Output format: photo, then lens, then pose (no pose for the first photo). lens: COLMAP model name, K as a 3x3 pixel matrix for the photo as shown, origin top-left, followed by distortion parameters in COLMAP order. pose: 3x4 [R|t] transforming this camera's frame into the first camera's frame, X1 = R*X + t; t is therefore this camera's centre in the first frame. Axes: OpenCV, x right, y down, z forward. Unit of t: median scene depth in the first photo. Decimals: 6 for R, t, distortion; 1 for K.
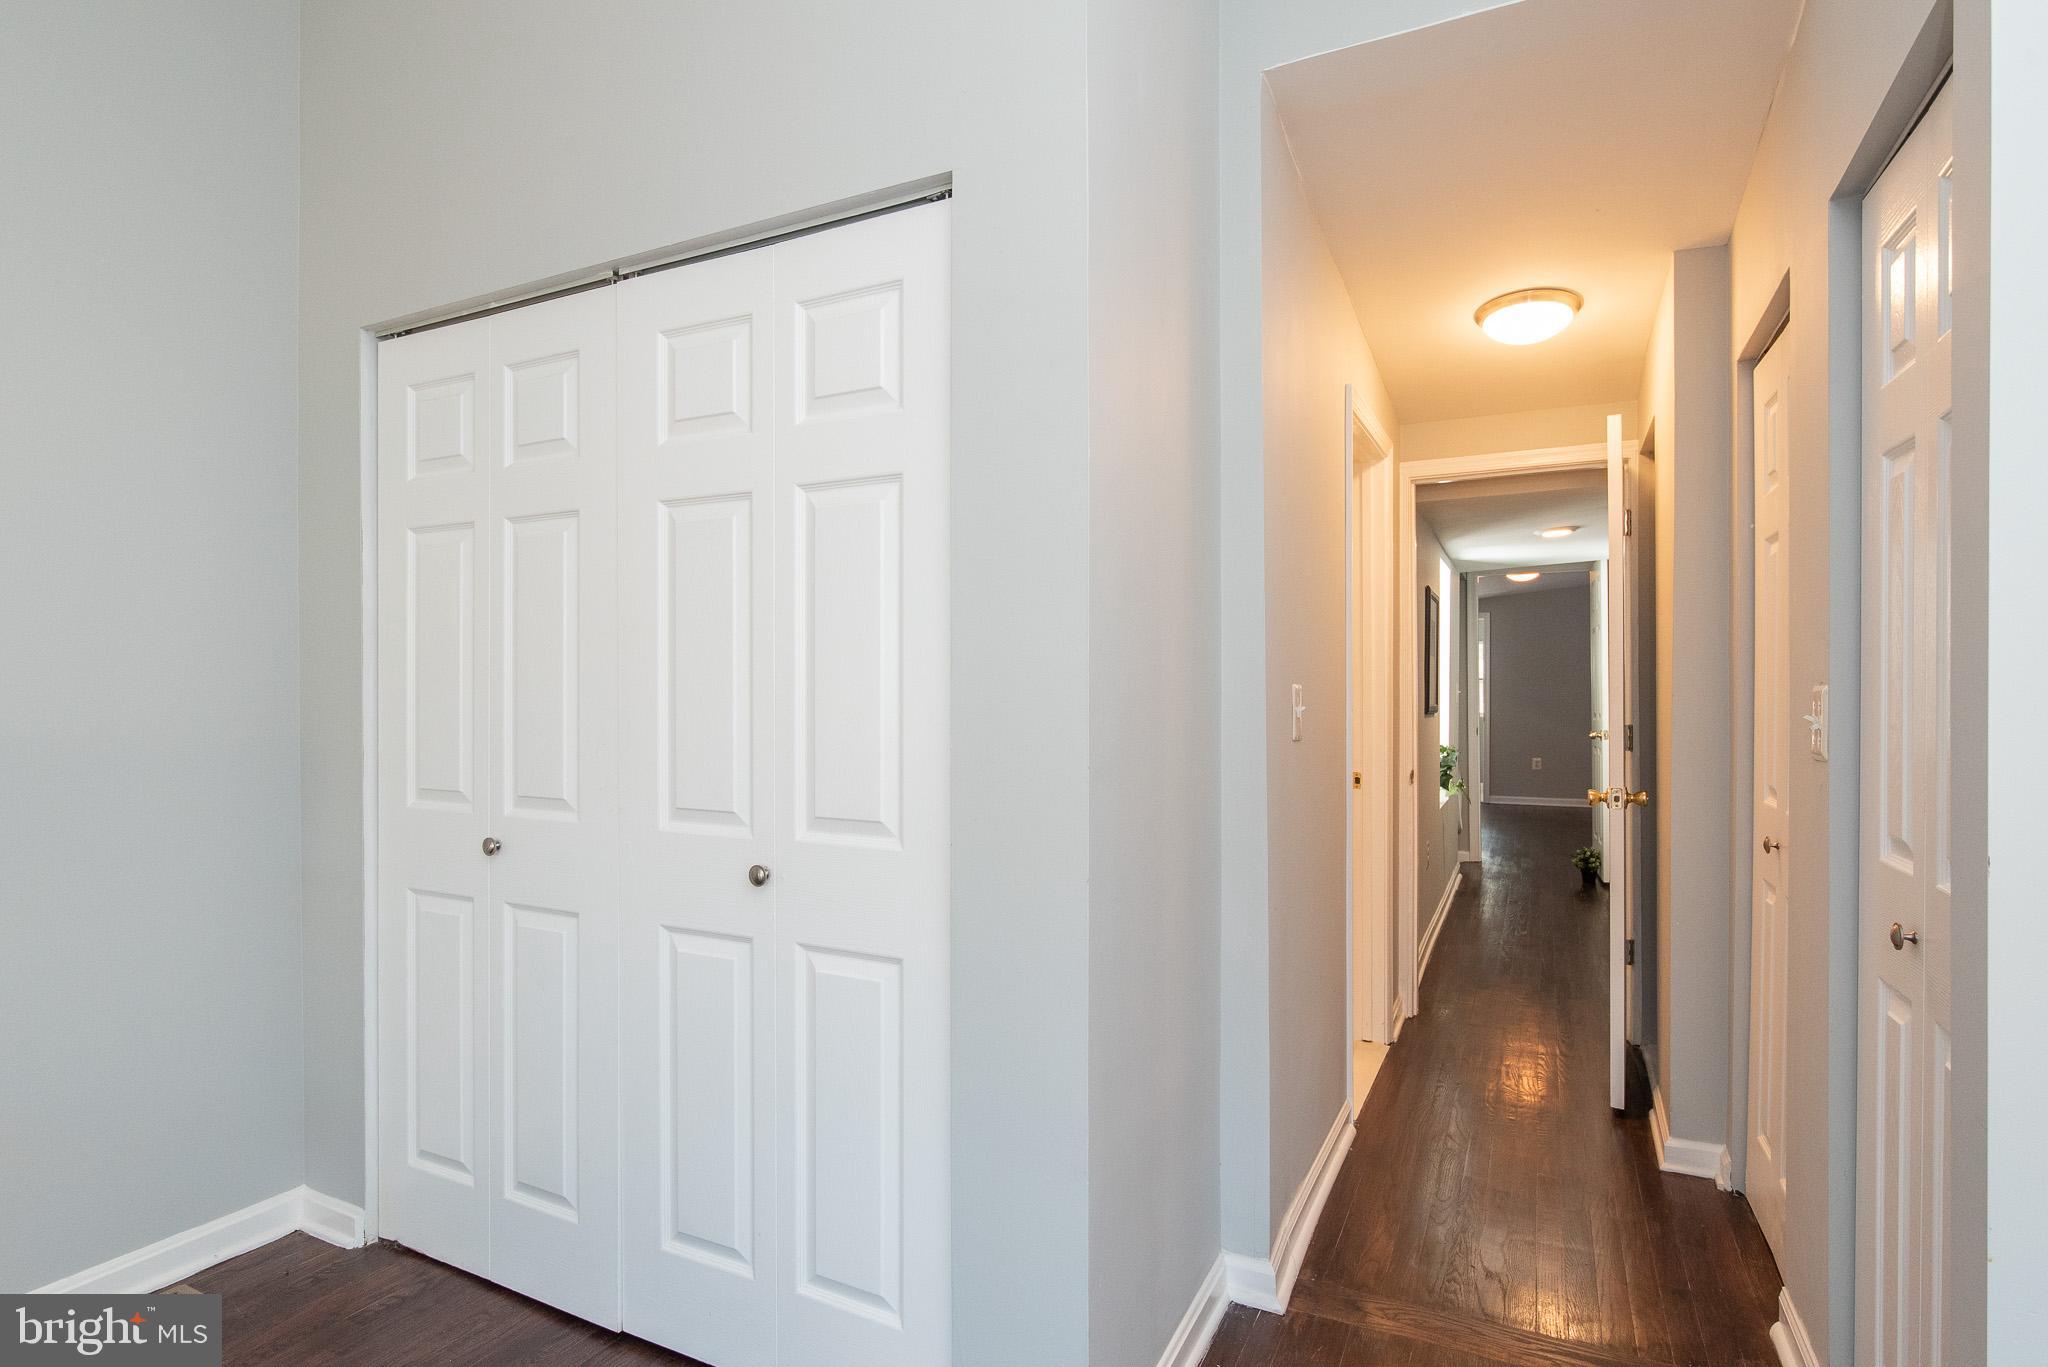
lens RADIAL K [[1012.5, 0, 1030.4], [0, 1012.5, 709.7], [0, 0, 1]] dist [0.001235, 0.000087]
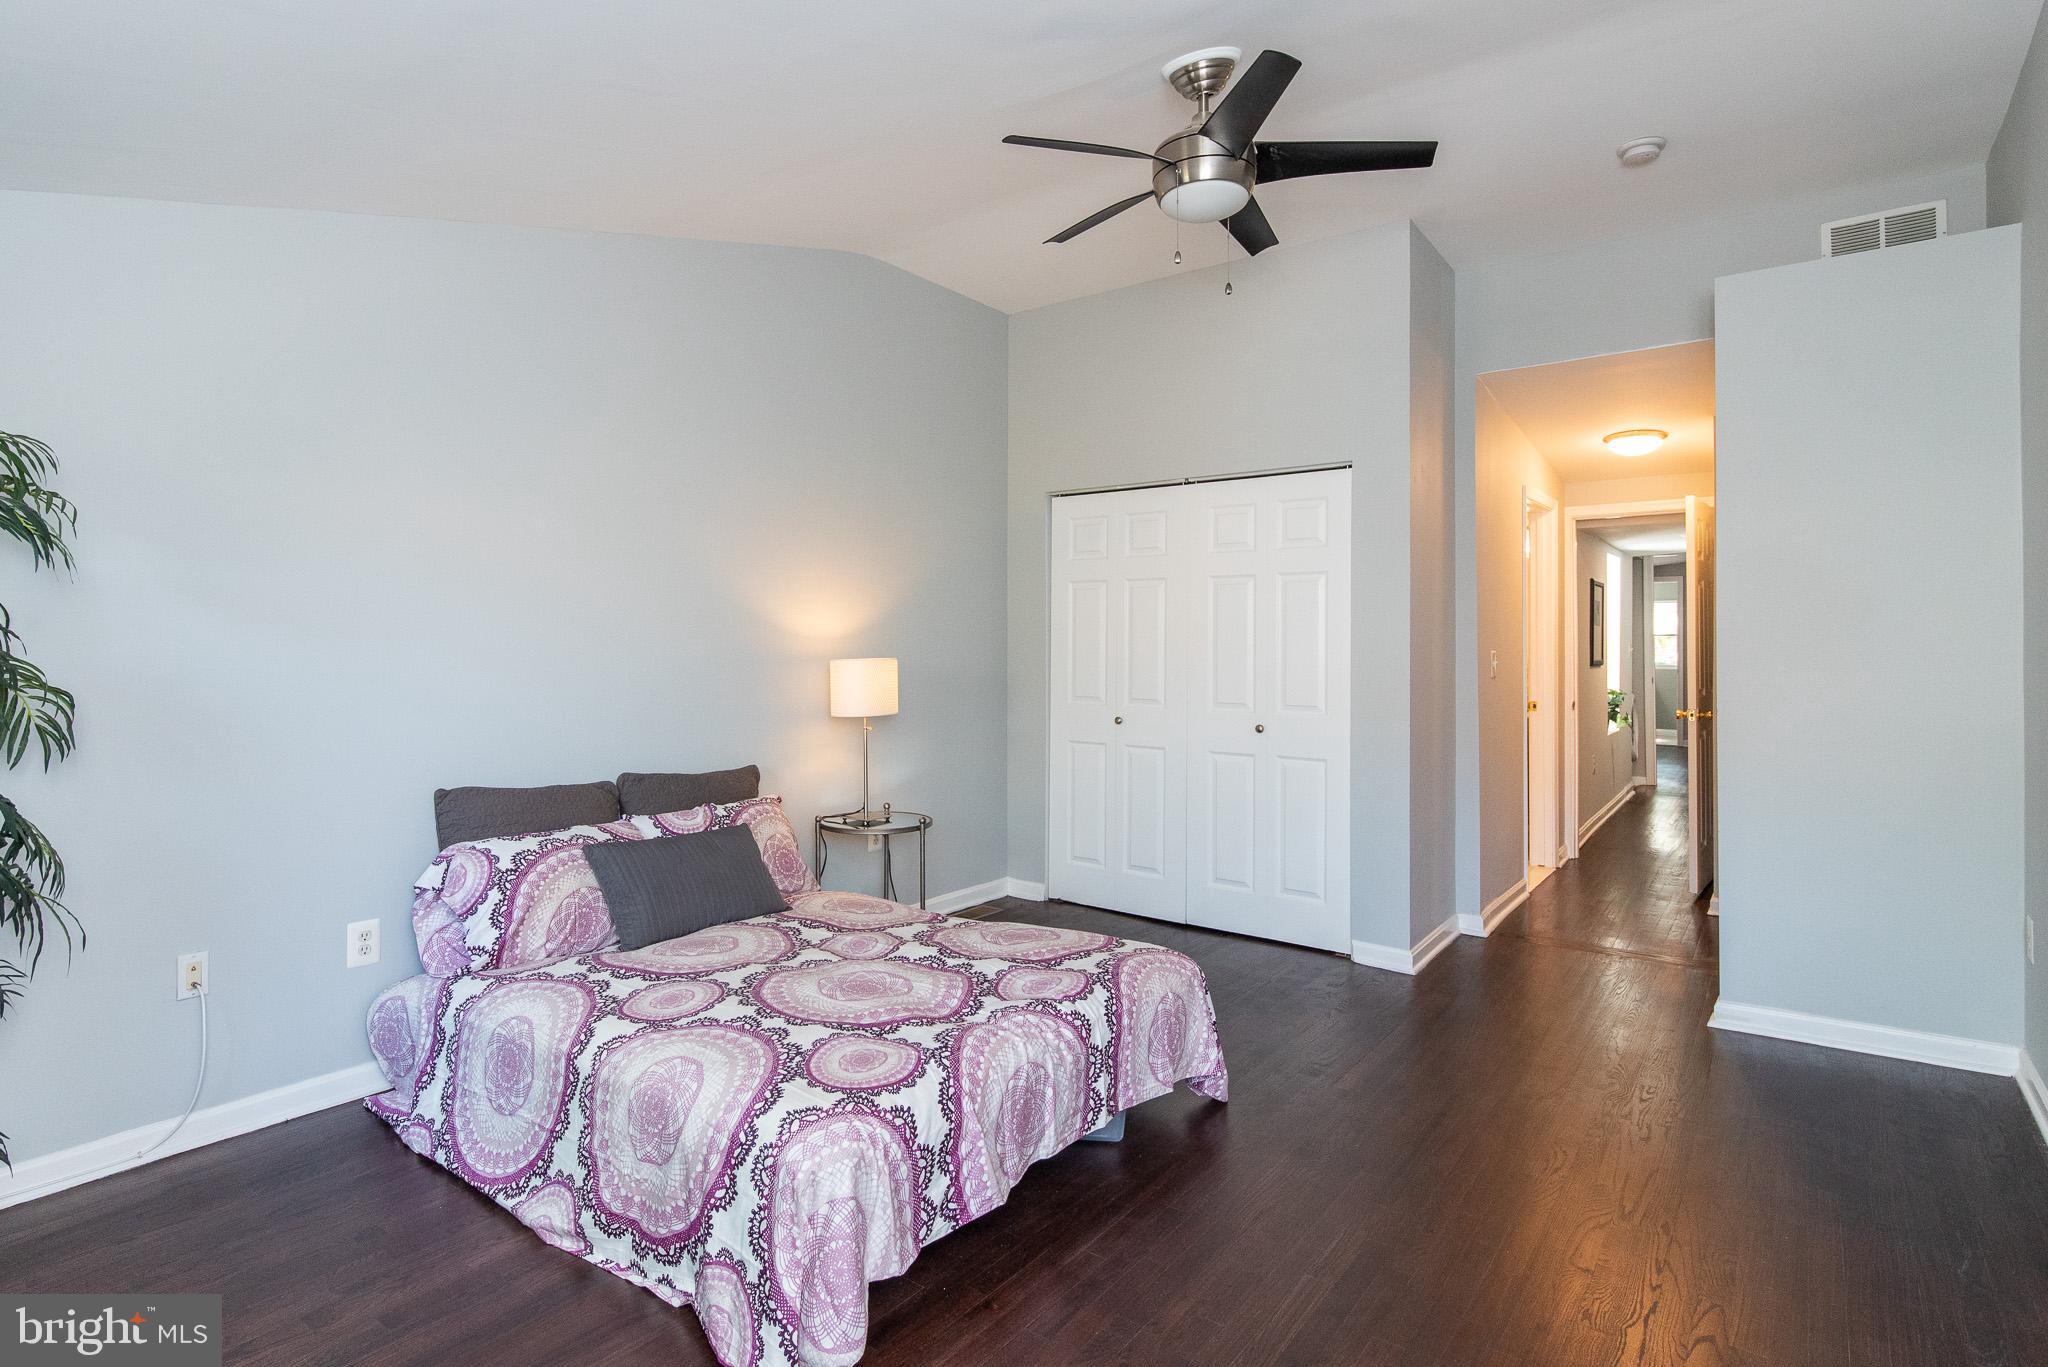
lens RADIAL K [[962.6, 0, 1019.3], [0, 962.6, 648.4], [0, 0, 1]] dist [0.001902, 0.000225]
pose [[0.979205, 0.001850, -0.202867, -0.193486], [-0.004495, 0.999911, -0.012580, -0.000758], [0.202825, 0.013231, 0.979126, -0.758779]]
